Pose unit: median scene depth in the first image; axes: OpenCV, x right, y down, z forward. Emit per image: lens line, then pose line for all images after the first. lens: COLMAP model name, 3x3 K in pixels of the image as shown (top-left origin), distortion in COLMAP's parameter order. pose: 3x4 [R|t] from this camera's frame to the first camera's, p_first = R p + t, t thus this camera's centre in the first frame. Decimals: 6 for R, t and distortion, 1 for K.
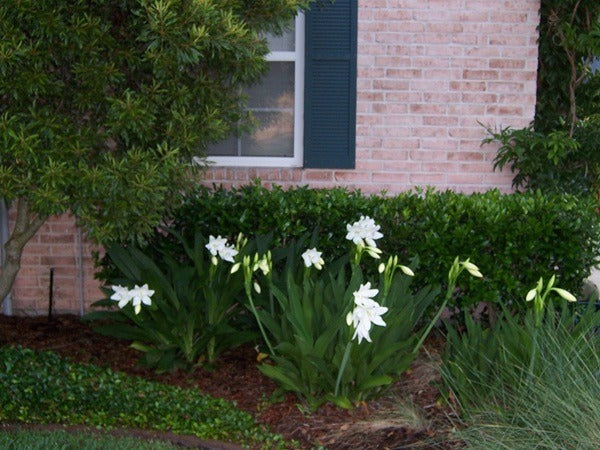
lens RADIAL K [[641.8, 0, 300.2], [0, 641.8, 225.1], [0, 0, 1]] dist [-0.046089, 0.000000]
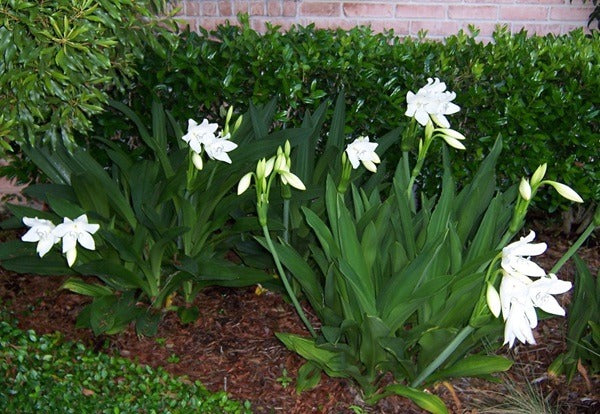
lens RADIAL K [[713.7, 0, 299.8], [0, 713.7, 207.2], [0, 0, 1]] dist [-0.074318, 0.000000]
pose [[0.997265, -0.023802, 0.069977, -0.082707], [0.009392, 0.979863, 0.199448, -0.031134], [-0.073315, -0.198245, 0.977407, 0.330335]]
